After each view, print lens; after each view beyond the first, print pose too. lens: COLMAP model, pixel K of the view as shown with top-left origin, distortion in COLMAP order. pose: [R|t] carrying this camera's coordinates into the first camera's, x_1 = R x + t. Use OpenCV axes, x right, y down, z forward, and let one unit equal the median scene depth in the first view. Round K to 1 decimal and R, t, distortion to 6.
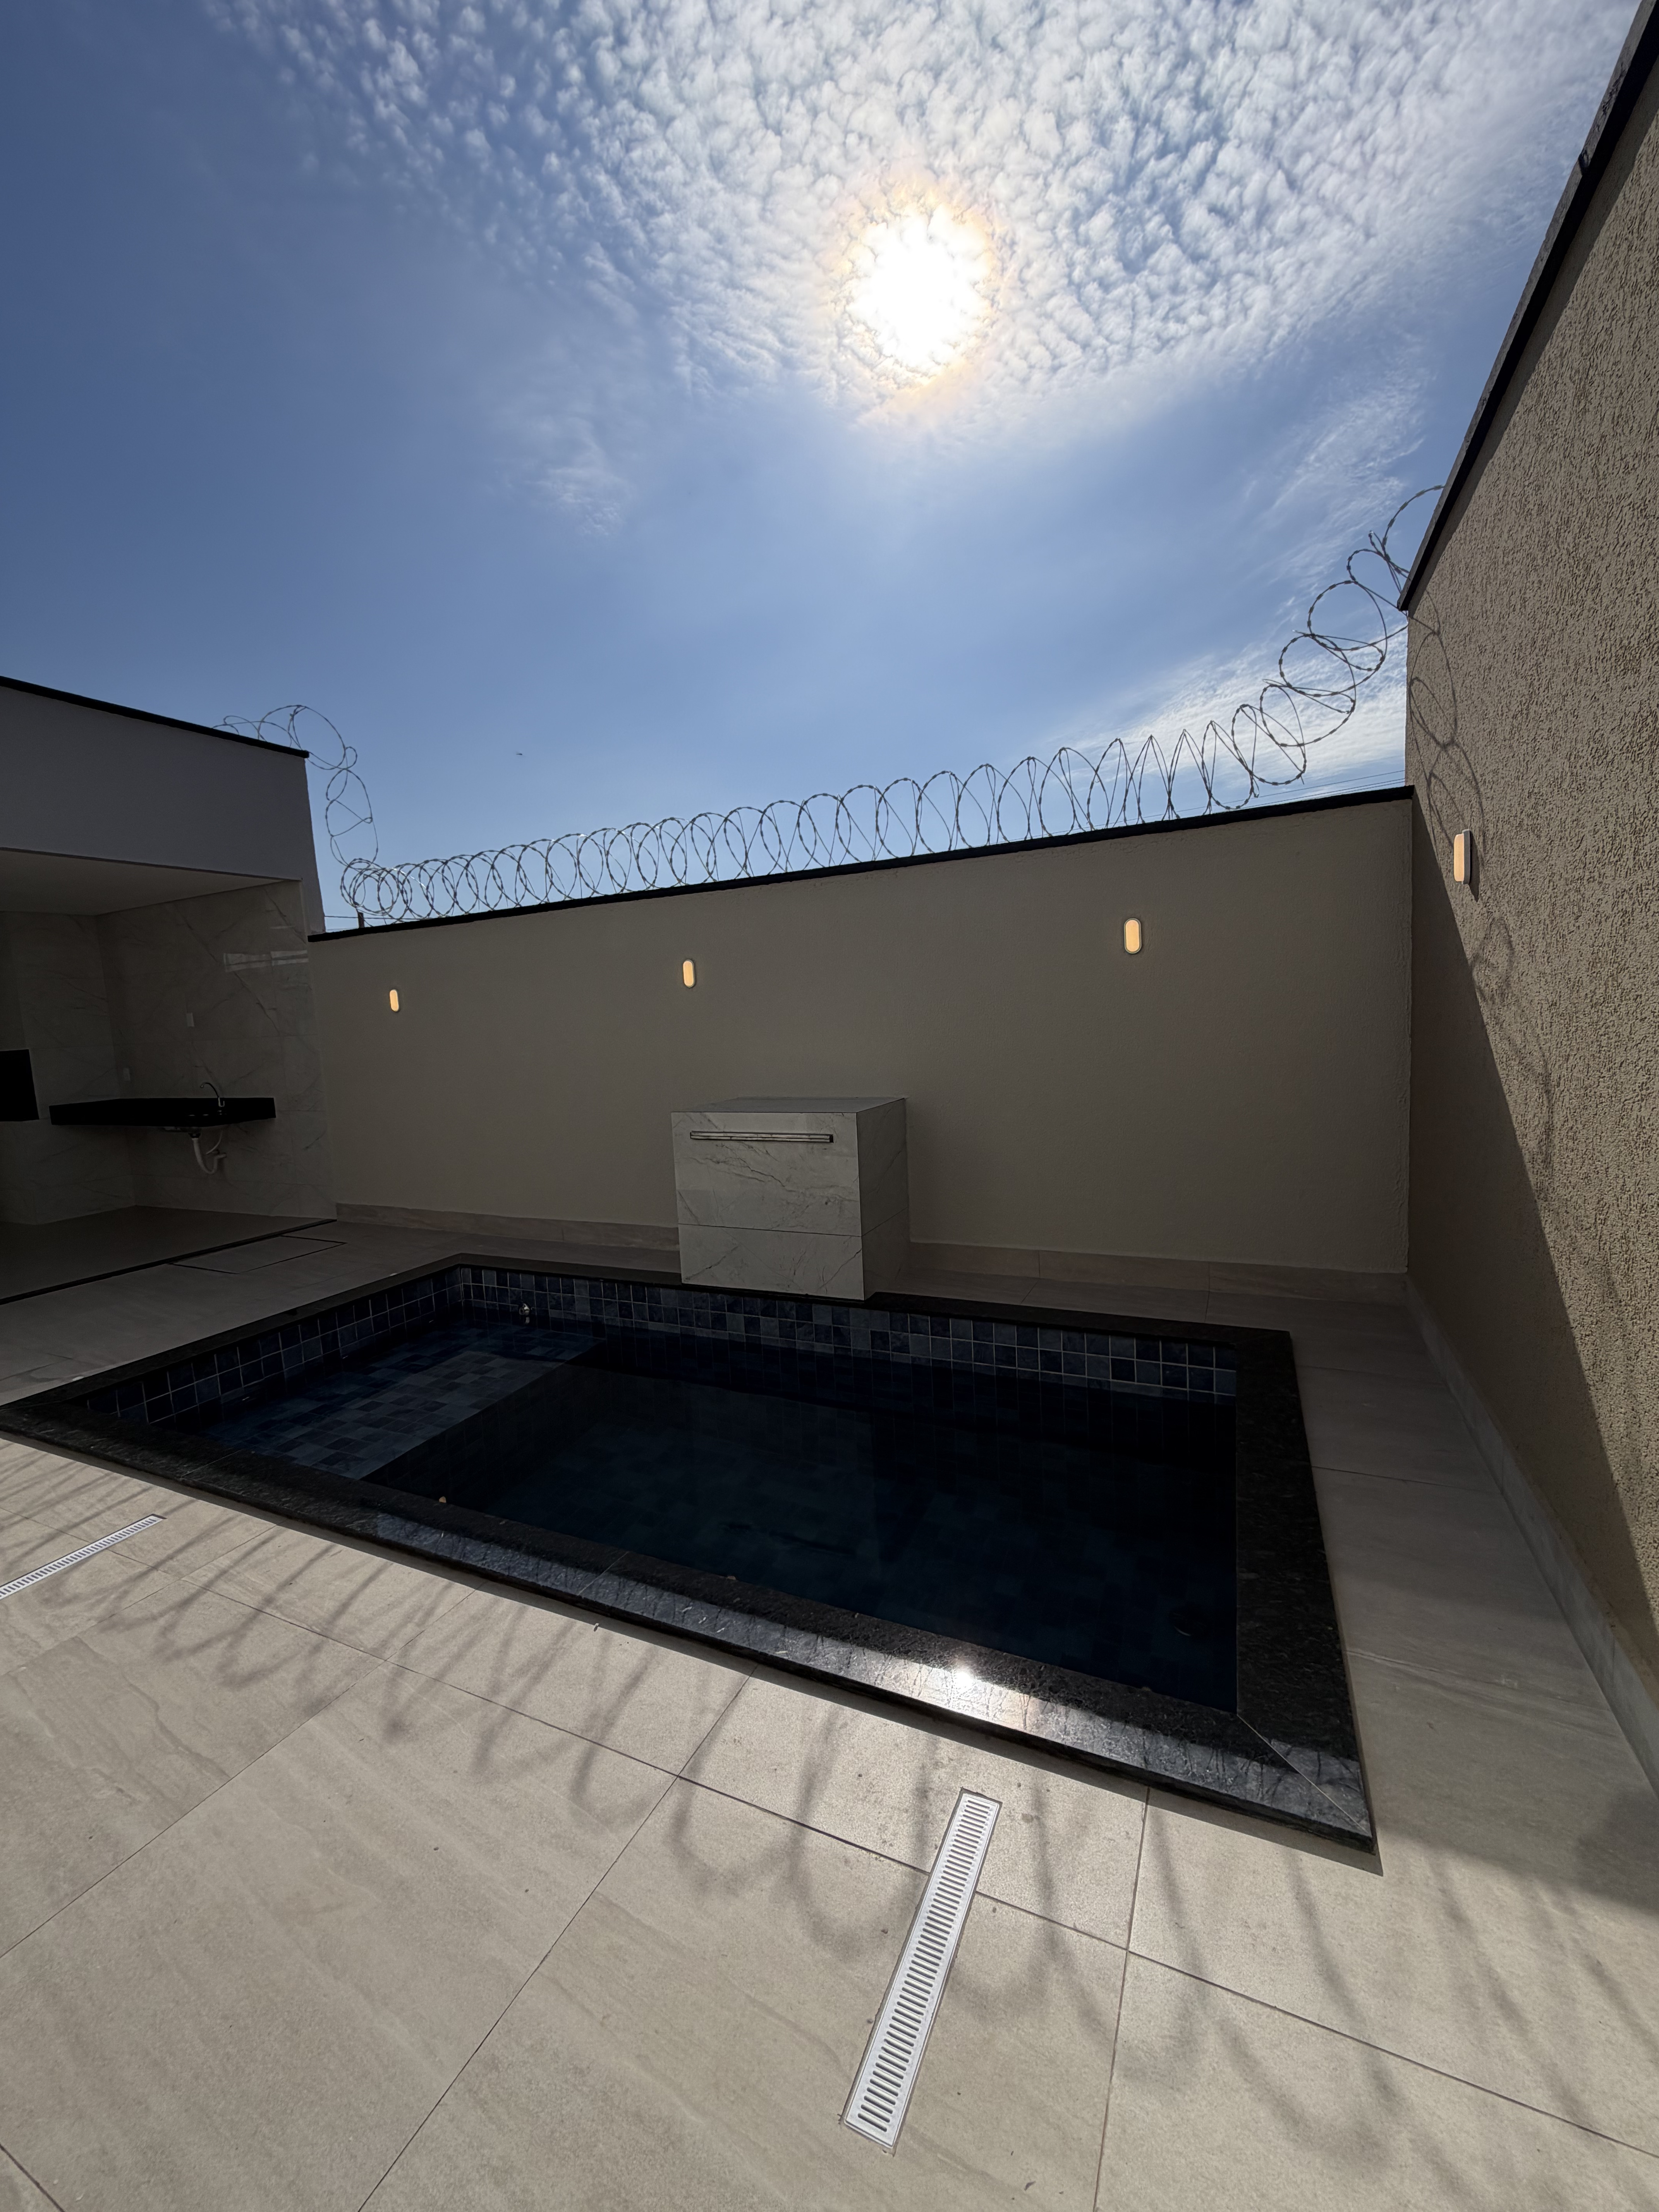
lens RADIAL K [[884.6, 0, 836.2], [0, 884.6, 1101.8], [0, 0, 1]] dist [-0.005579, 0.000253]
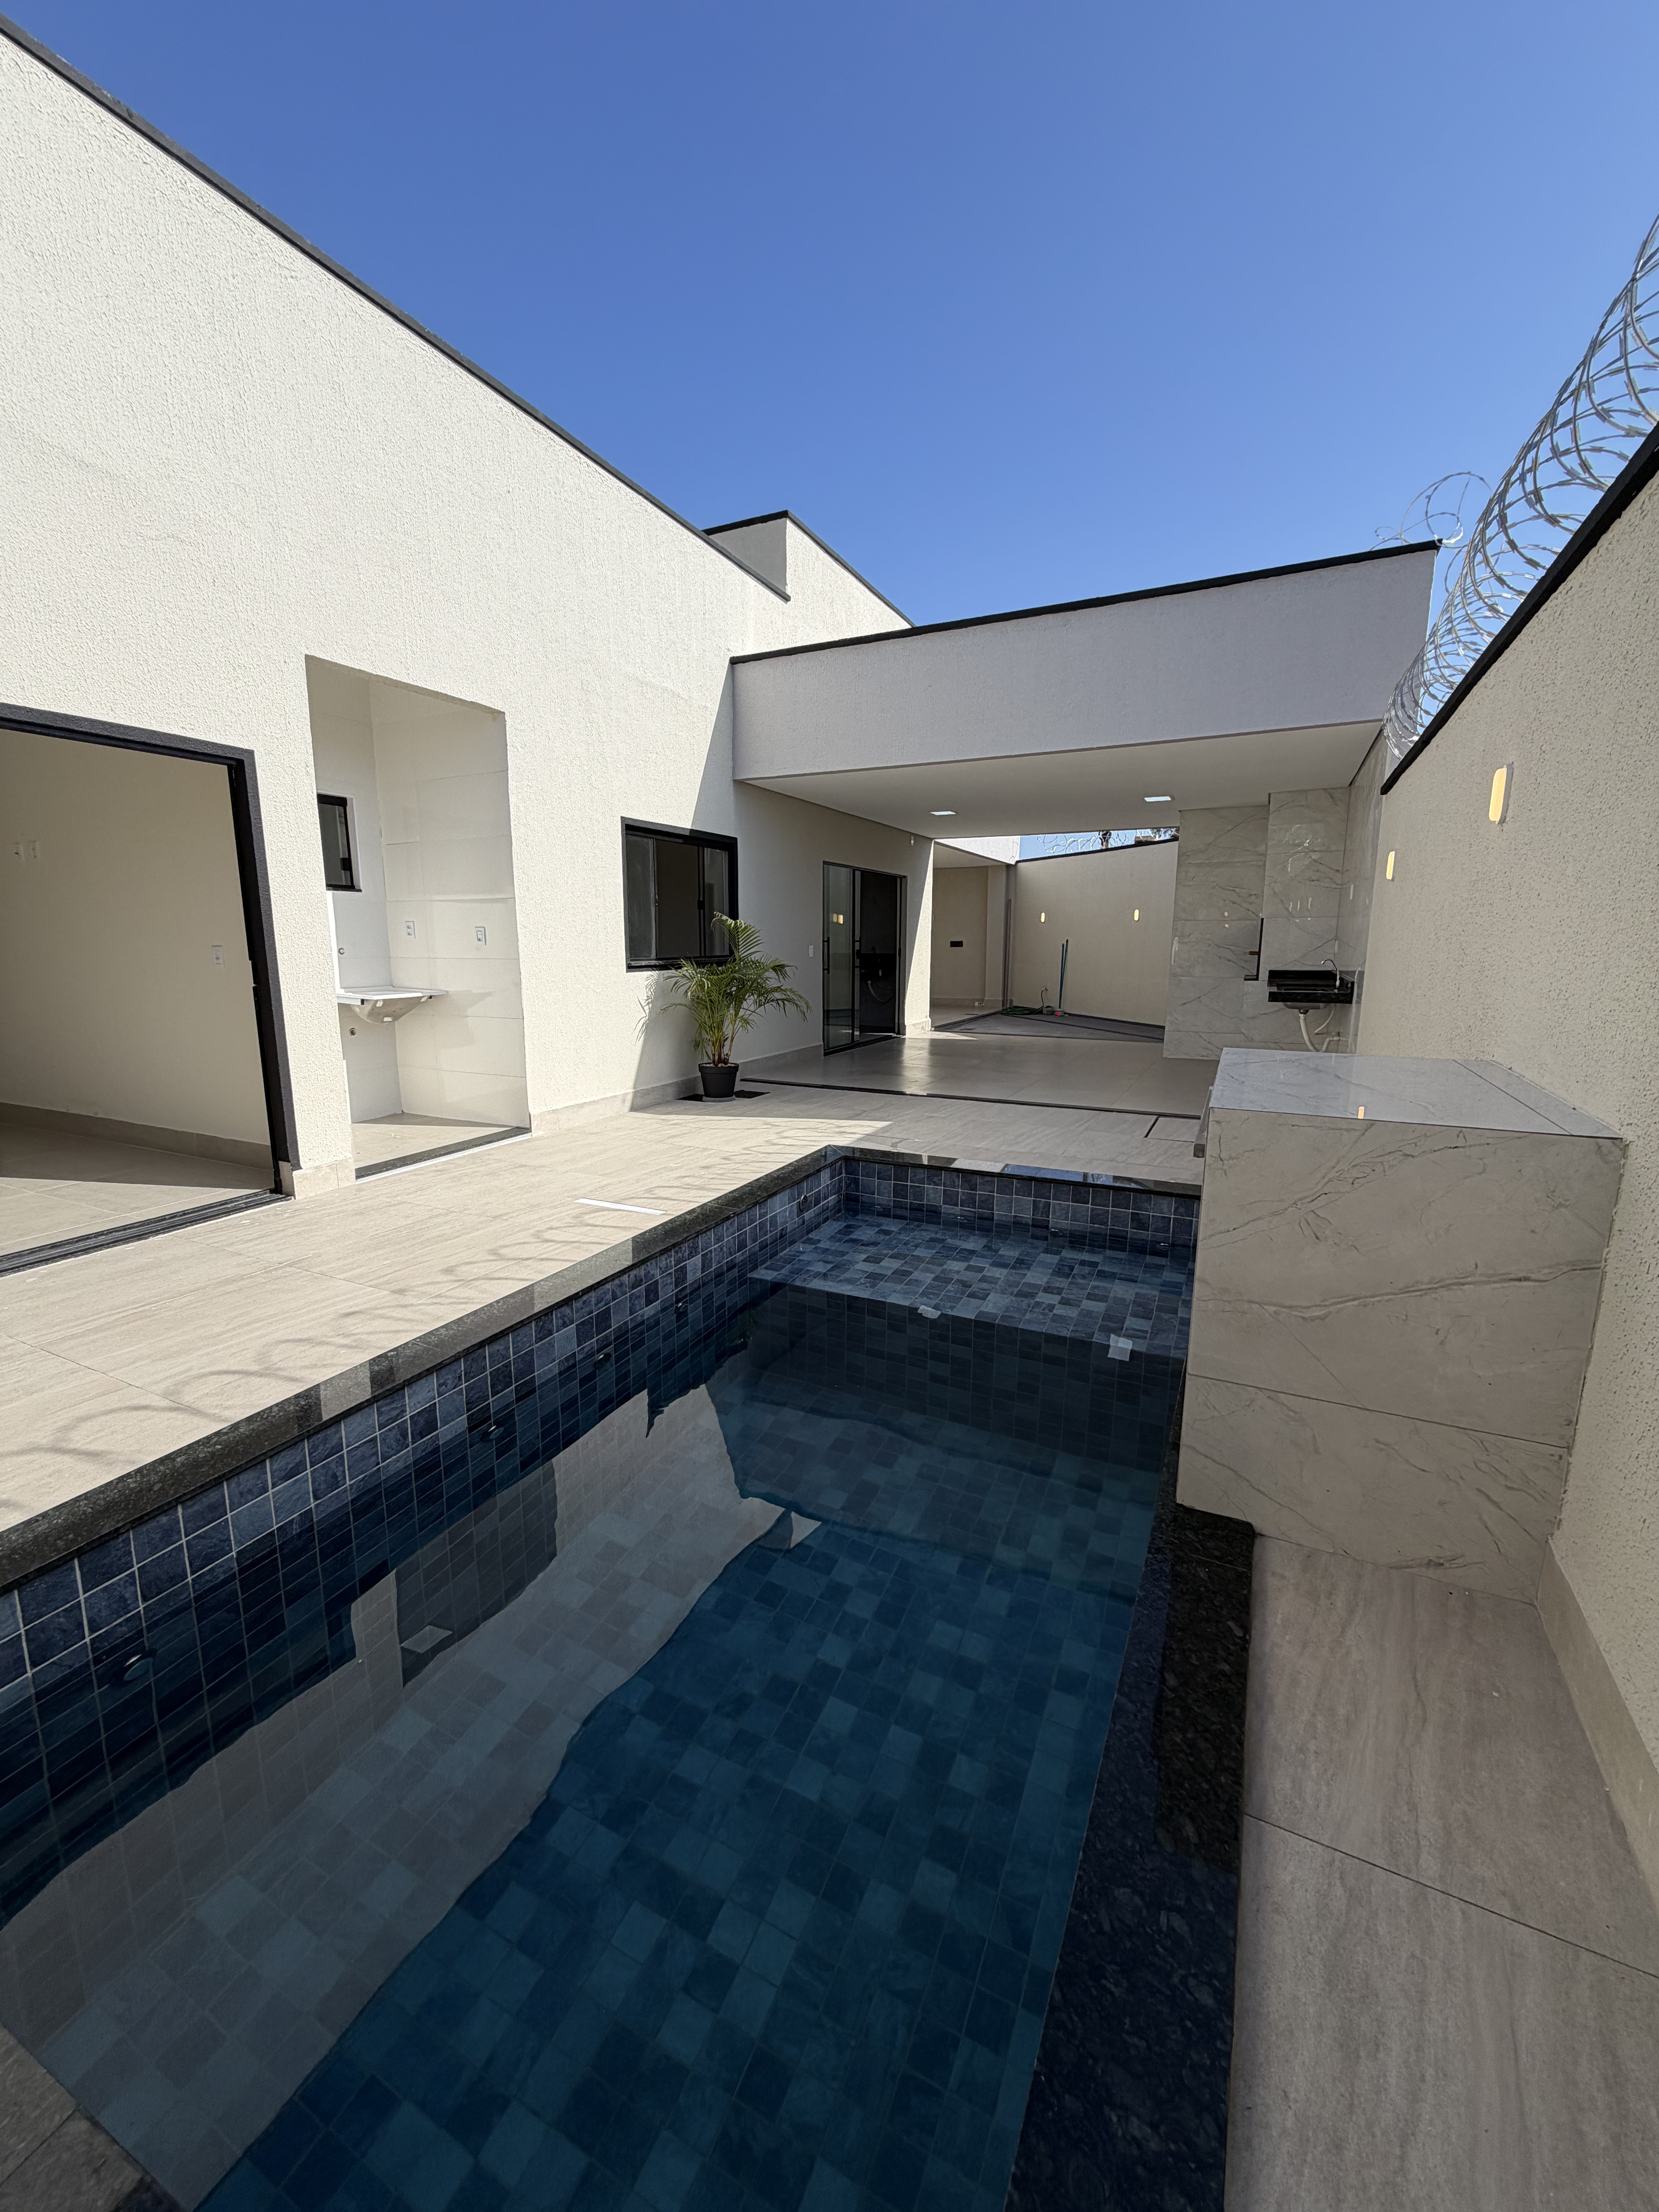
lens RADIAL K [[884.6, 0, 834.8], [0, 884.6, 1101.3], [0, 0, 1]] dist [-0.005579, 0.000253]
pose [[-0.027275, 0.231429, -0.972469, 0.430894], [-0.095398, 0.967788, 0.232991, -0.071476], [0.995065, 0.099127, -0.004318, 0.789996]]
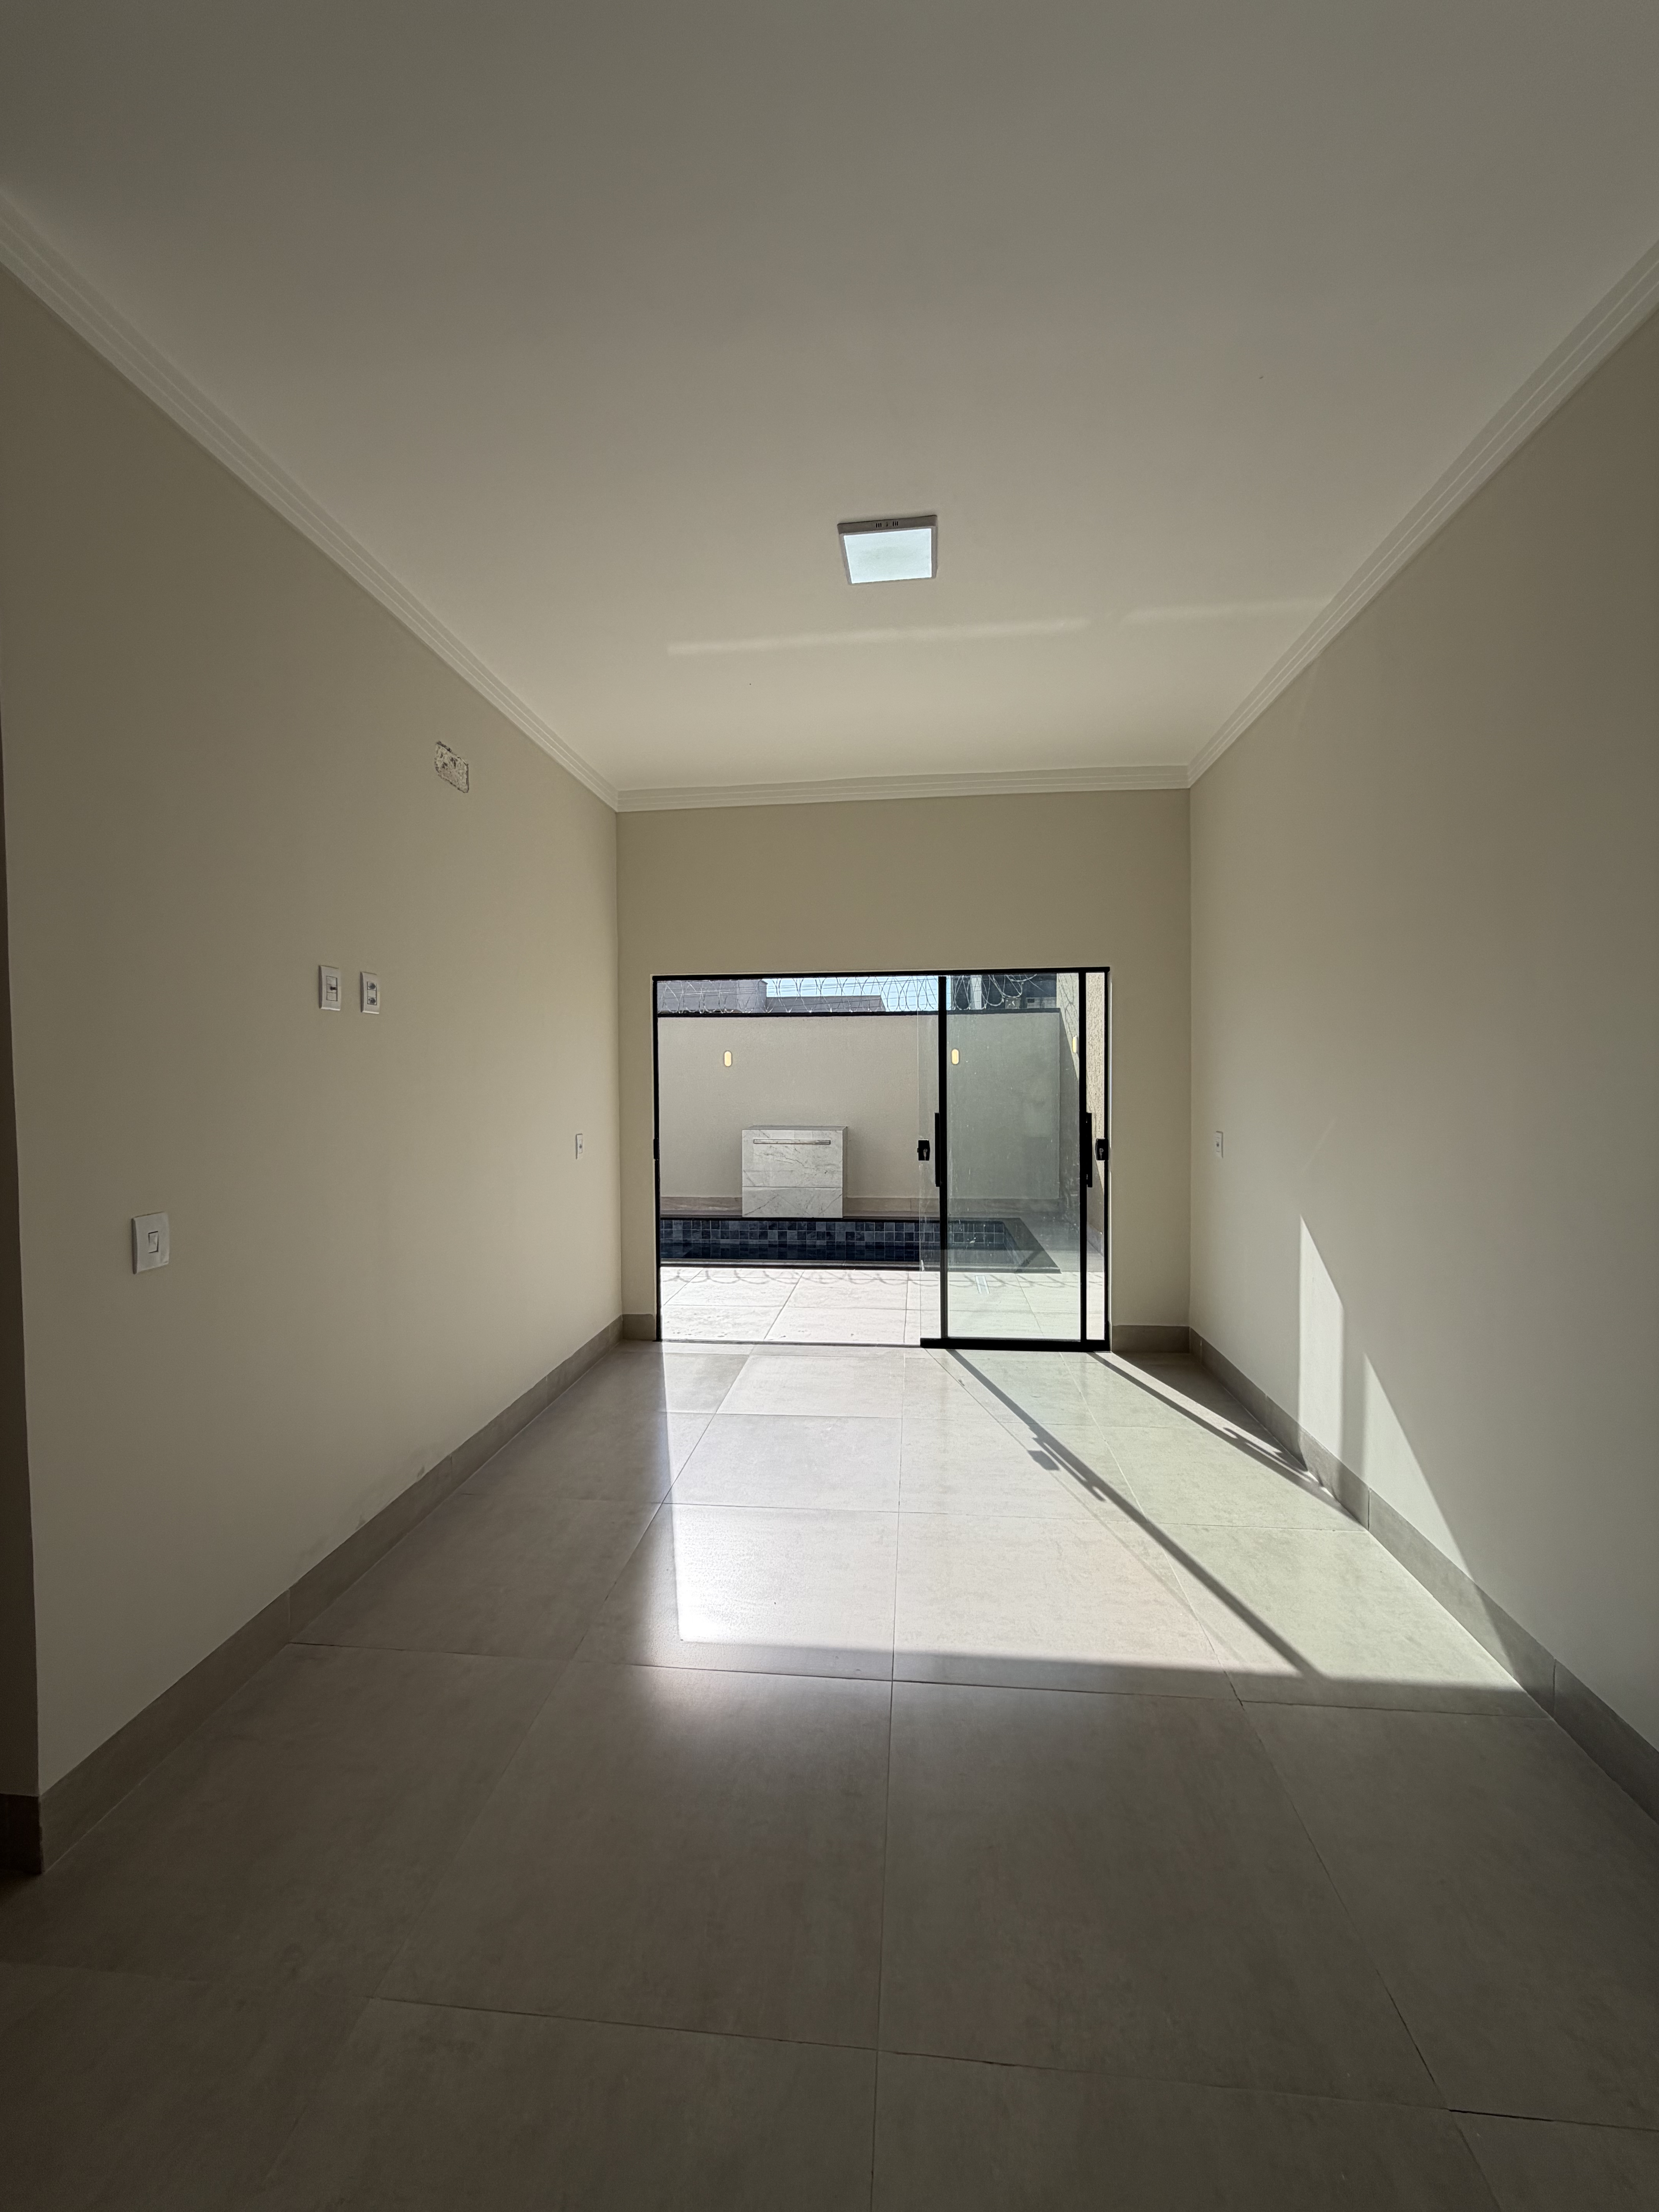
lens RADIAL K [[884.6, 0, 832.6], [0, 884.6, 1105.6], [0, 0, 1]] dist [-0.005579, 0.000253]
pose [[0.942971, 0.035305, 0.330998, -0.698947], [-0.012484, 0.997411, -0.070822, 0.102277], [-0.332642, 0.062651, 0.940970, -1.014919]]
